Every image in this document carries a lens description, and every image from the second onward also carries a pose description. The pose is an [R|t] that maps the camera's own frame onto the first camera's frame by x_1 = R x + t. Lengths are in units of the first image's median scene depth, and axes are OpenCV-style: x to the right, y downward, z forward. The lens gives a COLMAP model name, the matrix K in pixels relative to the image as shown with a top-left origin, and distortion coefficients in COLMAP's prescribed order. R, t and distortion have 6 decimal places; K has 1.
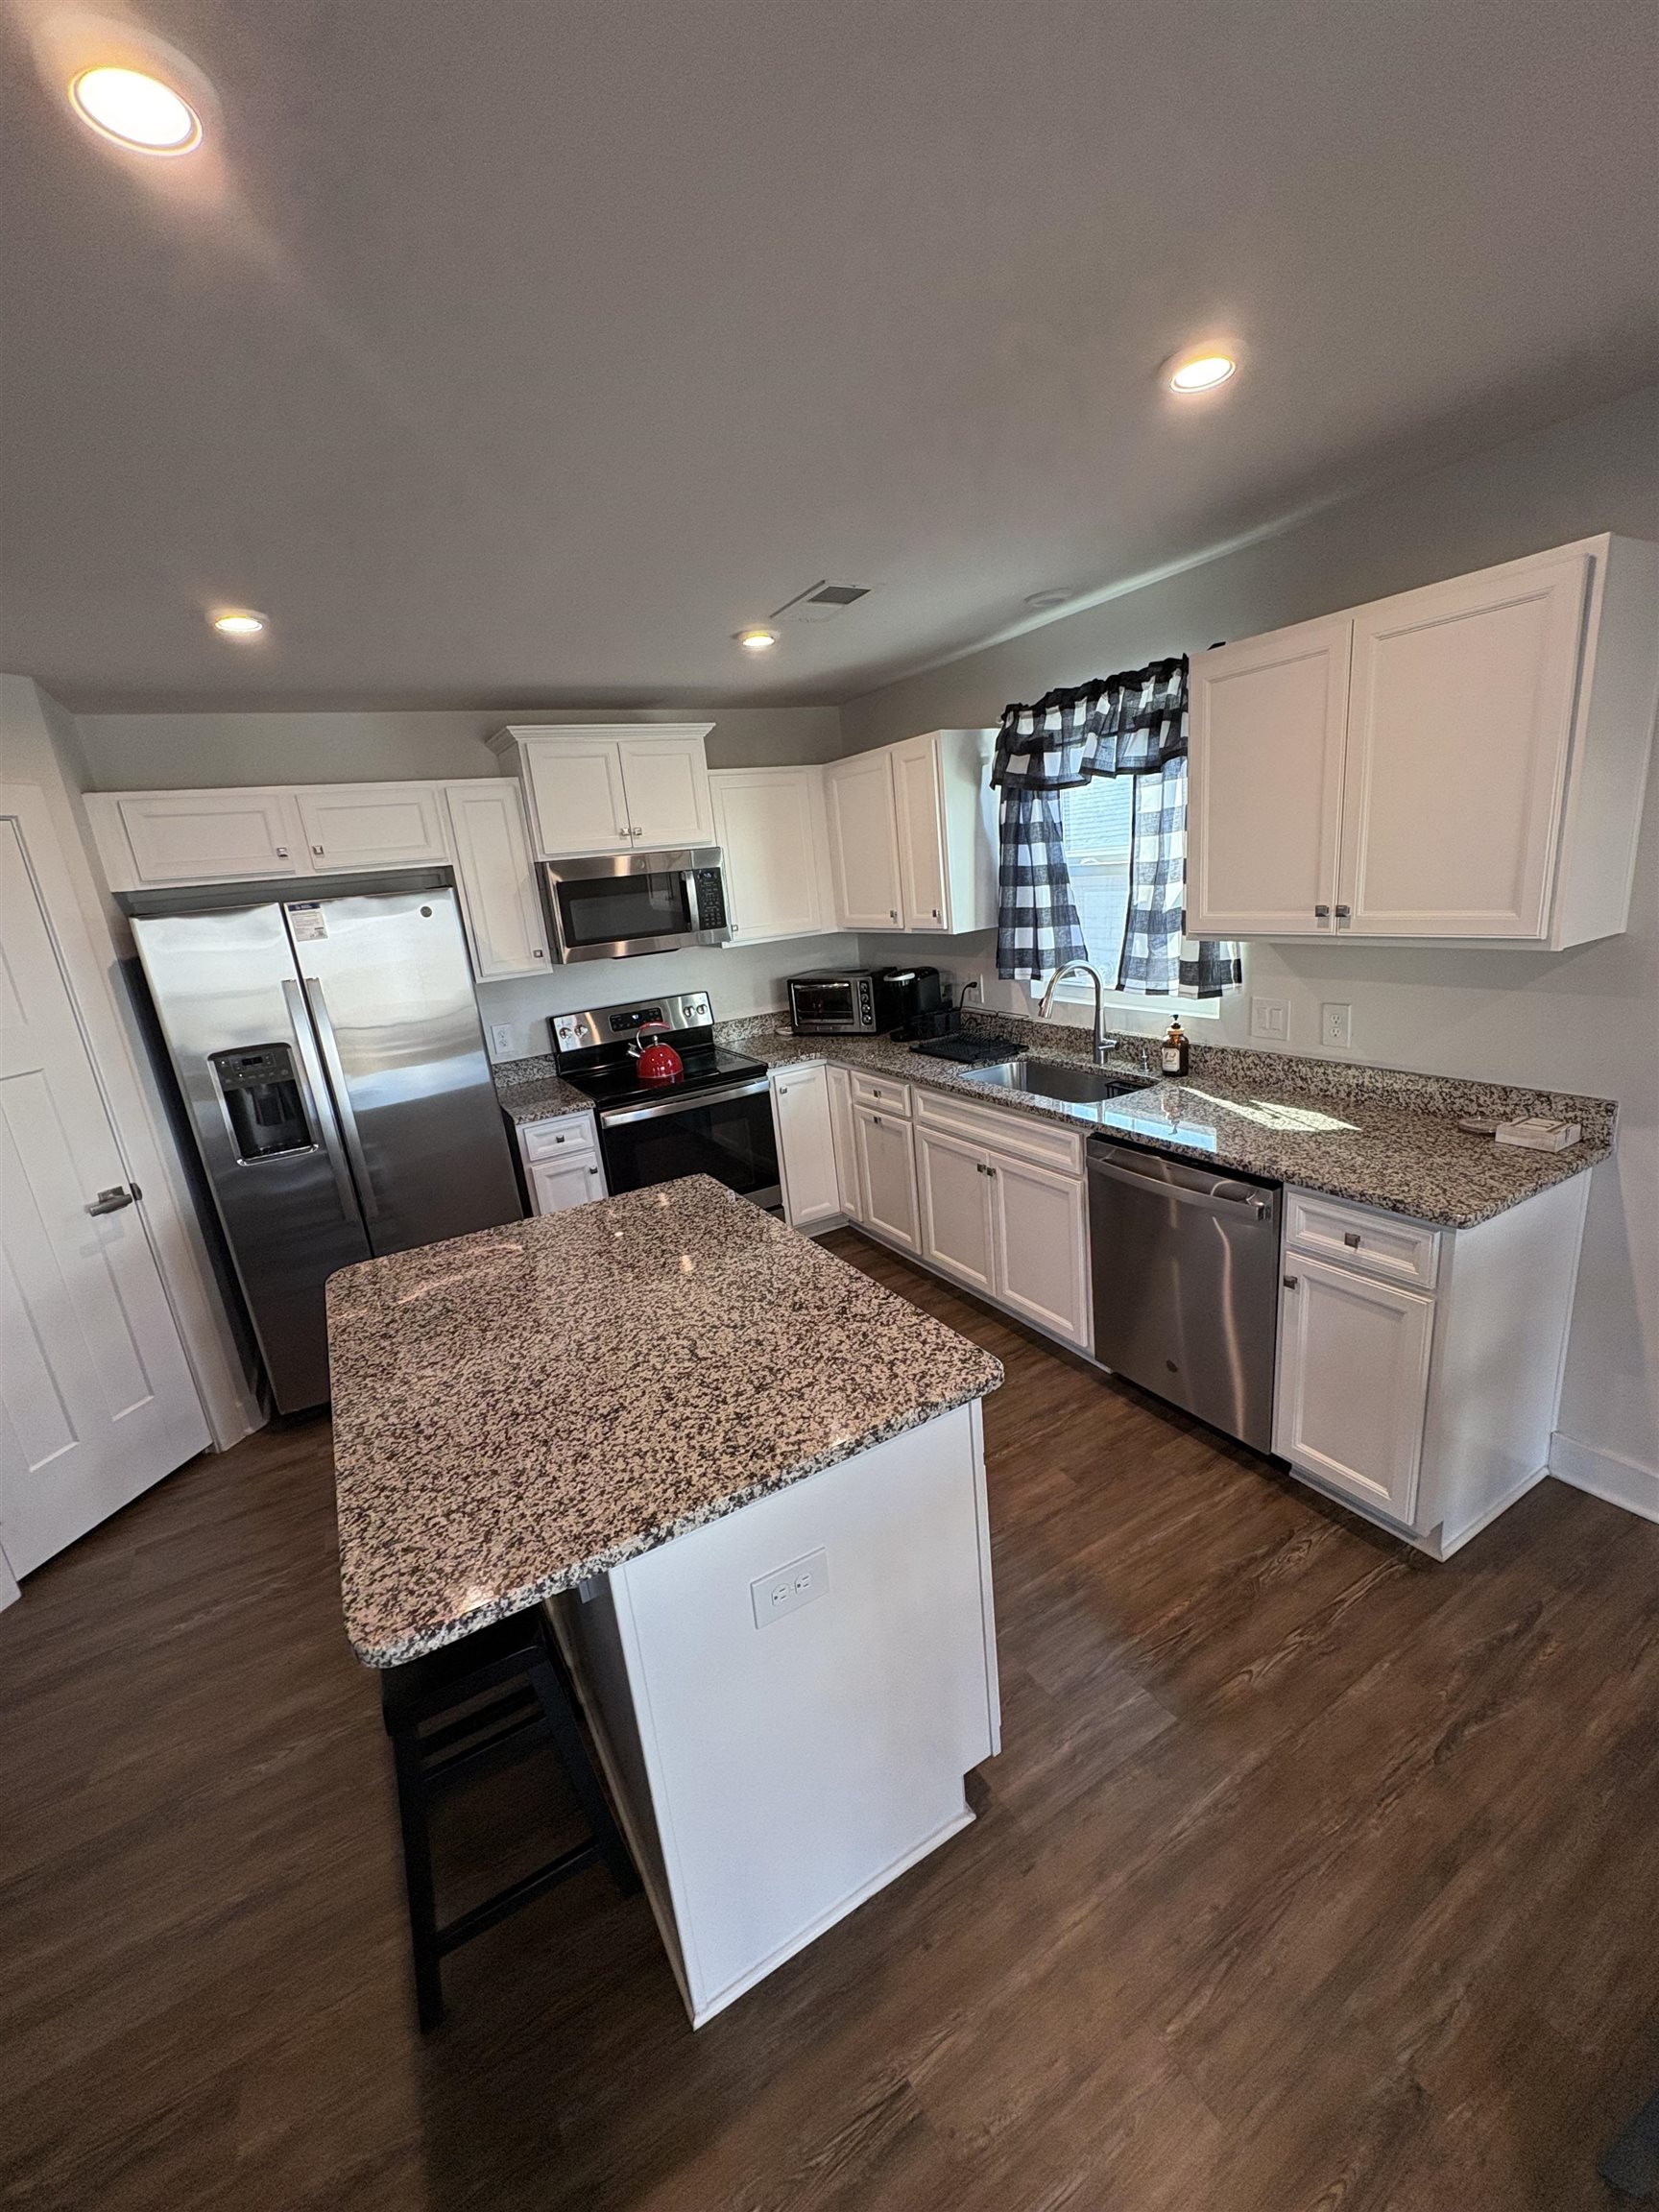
lens RADIAL K [[881.8, 0, 829.5], [0, 881.8, 1106.0], [0, 0, 1]] dist [0.000287, -0.000155]
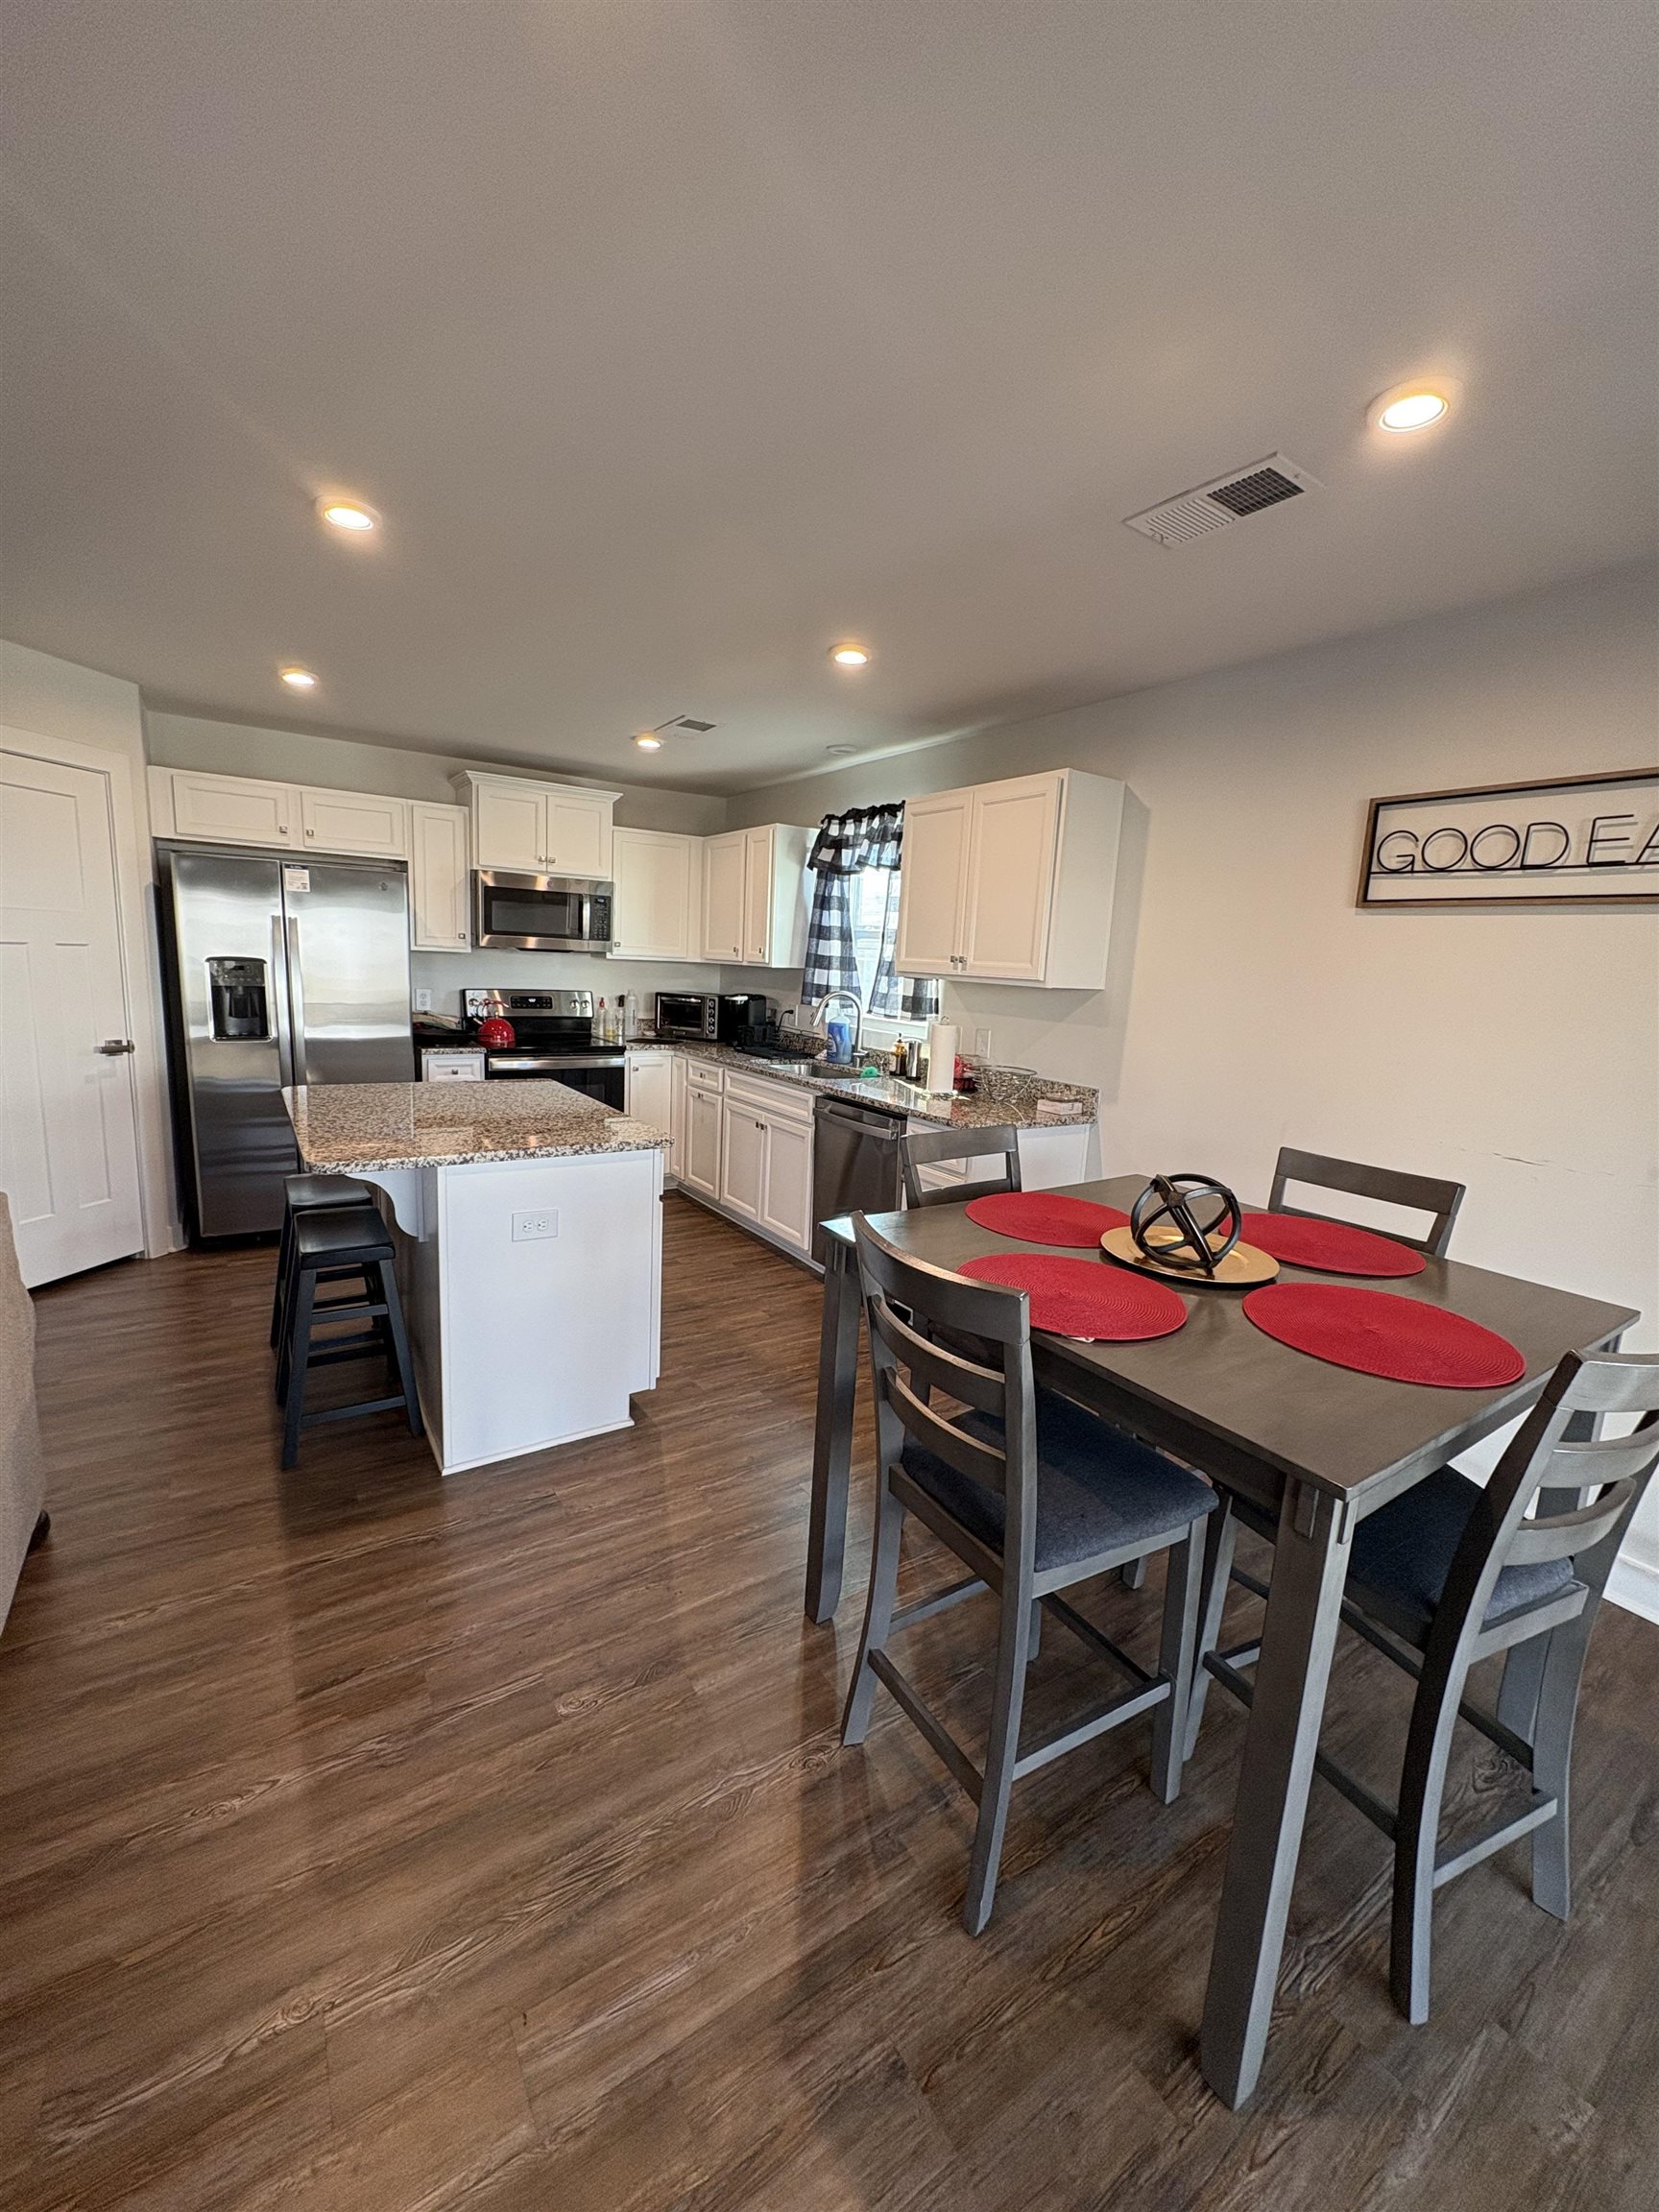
lens RADIAL K [[878.7, 0, 826.7], [0, 878.7, 1106.9], [0, 0, 1]] dist [0.001647, 0.000364]
pose [[0.987645, 0.133958, 0.081324, 0.169628], [-0.125215, 0.986613, -0.104481, 0.182910], [-0.094231, 0.093007, 0.991196, -0.415819]]
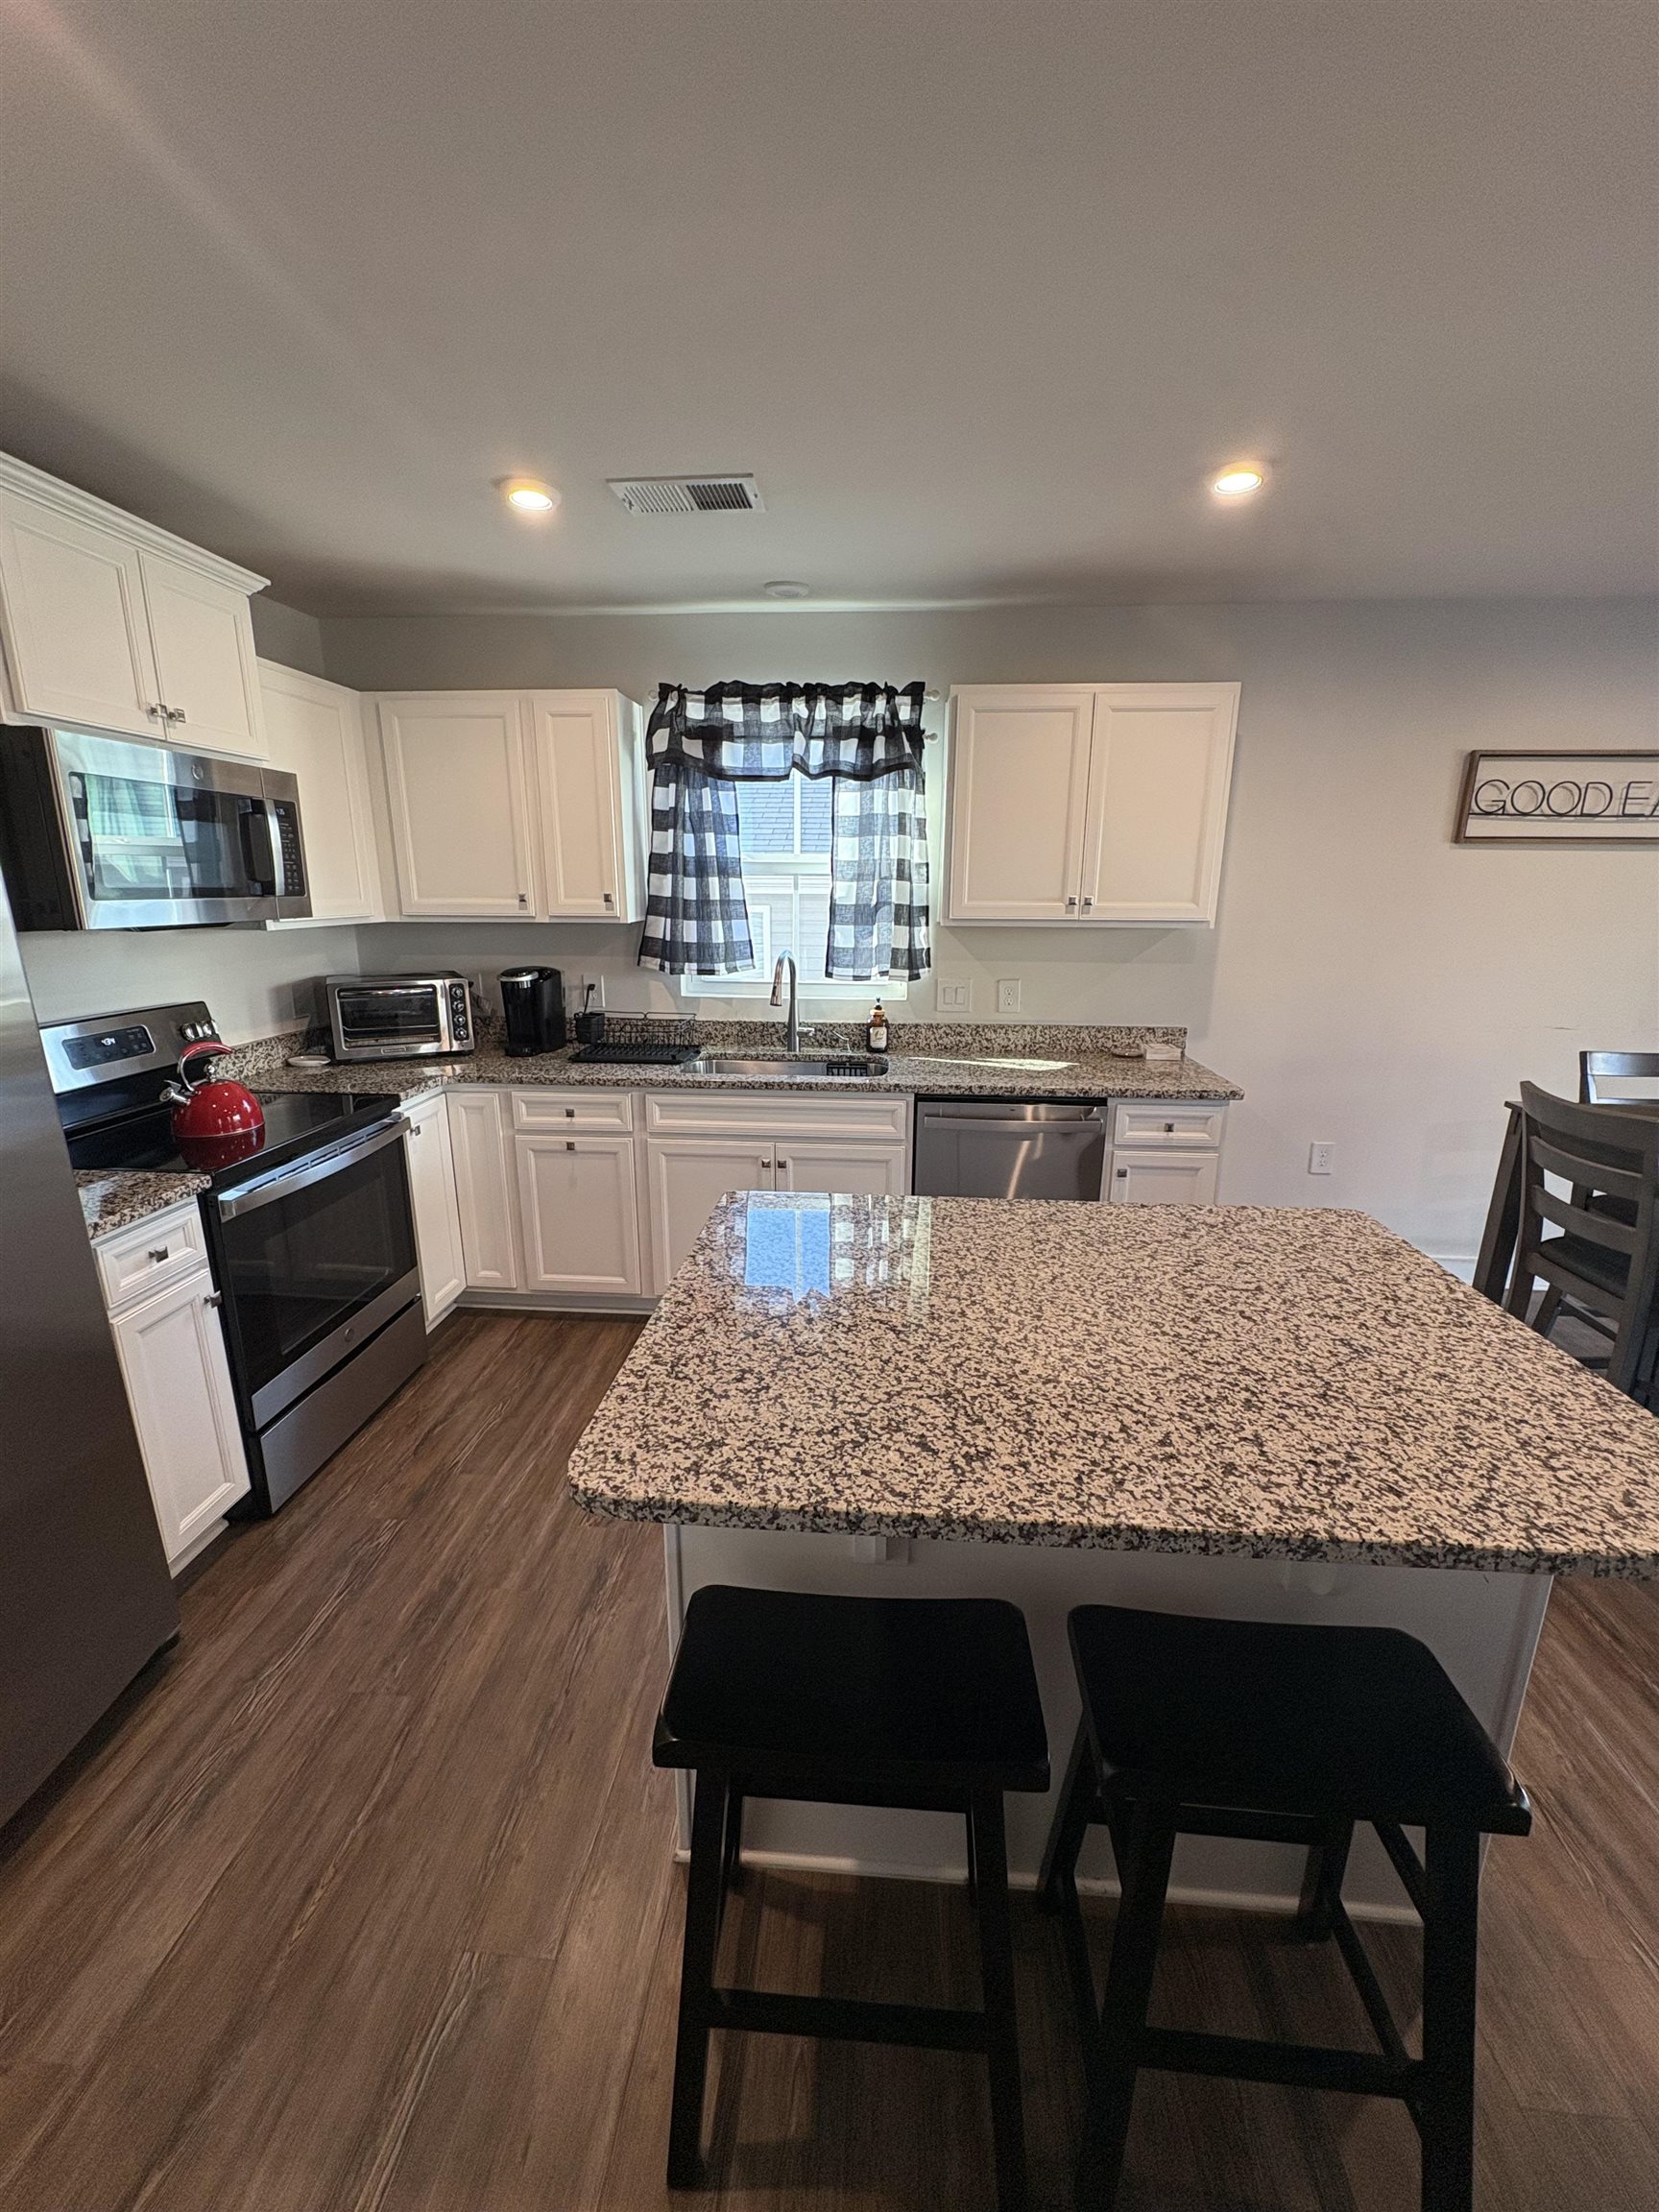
lens RADIAL K [[881.8, 0, 829.5], [0, 881.8, 1106.0], [0, 0, 1]] dist [0.000287, -0.000155]
pose [[0.565892, -0.103987, 0.817895, -0.580351], [0.159120, 0.987139, 0.015412, 0.006221], [-0.808979, 0.121423, 0.575161, 0.415273]]
